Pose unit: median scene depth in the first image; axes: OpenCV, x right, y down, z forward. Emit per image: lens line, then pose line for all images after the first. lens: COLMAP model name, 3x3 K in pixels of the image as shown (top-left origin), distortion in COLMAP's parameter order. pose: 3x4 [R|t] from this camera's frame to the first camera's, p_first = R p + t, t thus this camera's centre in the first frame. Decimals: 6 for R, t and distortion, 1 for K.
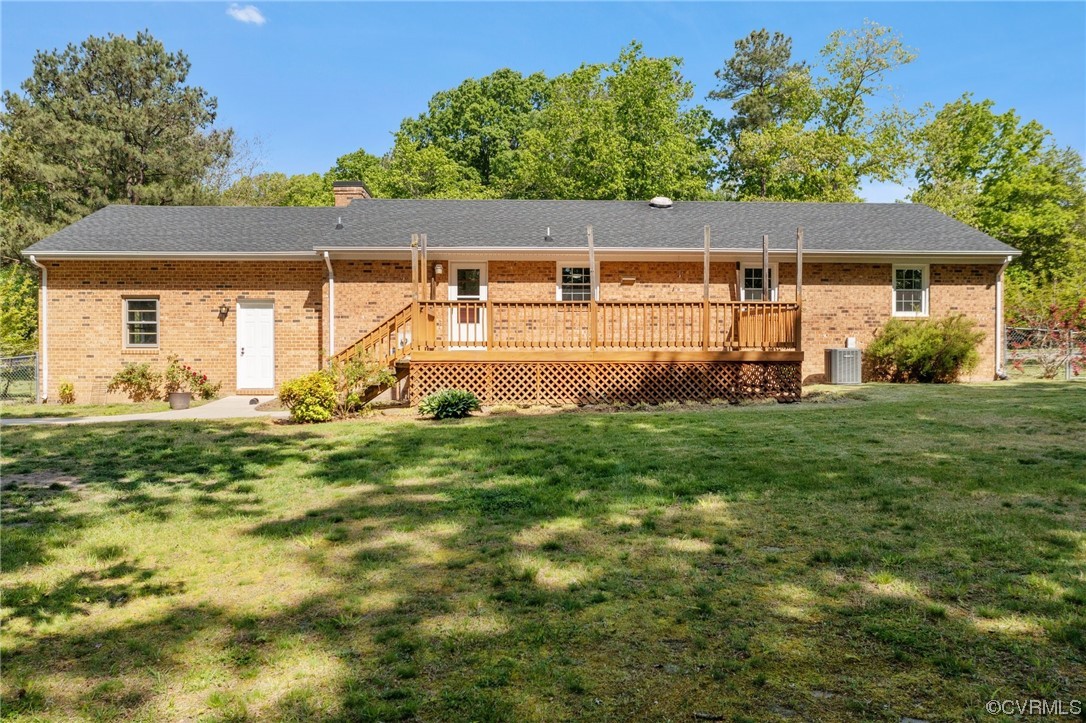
lens RADIAL K [[851.0, 0, 543.0], [0, 851.0, 361.5], [0, 0, 1]] dist [-0.019871, -0.000249]
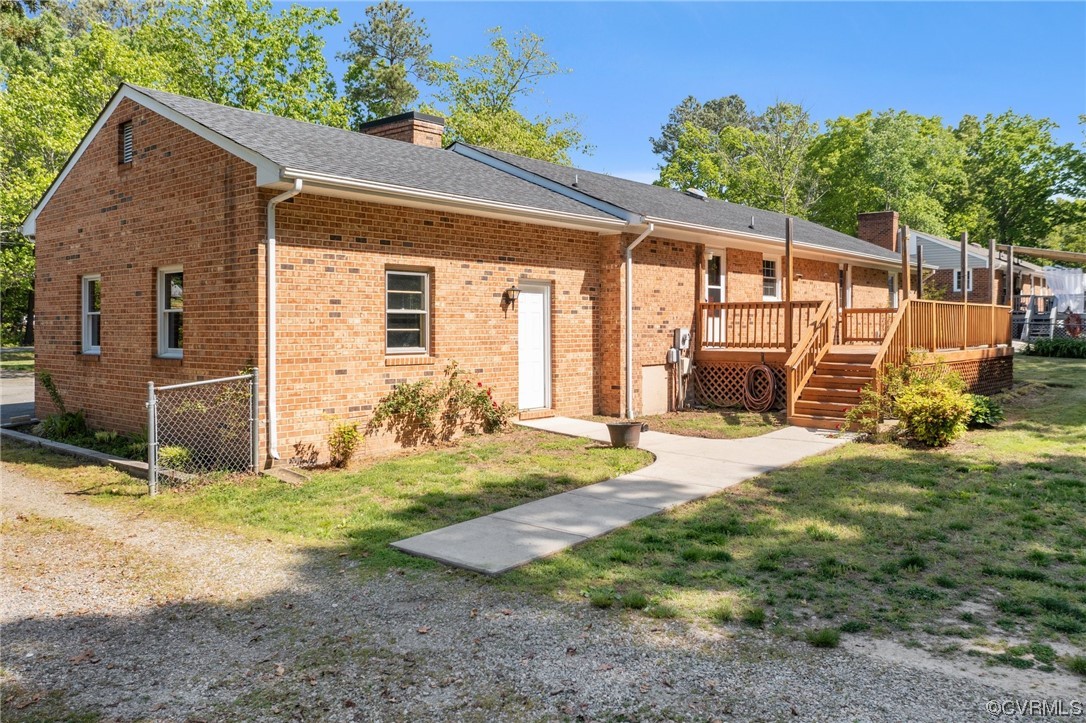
lens RADIAL K [[848.8, 0, 543.1], [0, 848.8, 314.8], [0, 0, 1]] dist [-0.008937, -0.001679]
pose [[0.691018, 0.009544, 0.722775, -0.839705], [0.002621, 0.999873, -0.015710, -0.034210], [-0.722833, 0.012750, 0.690905, 0.521942]]
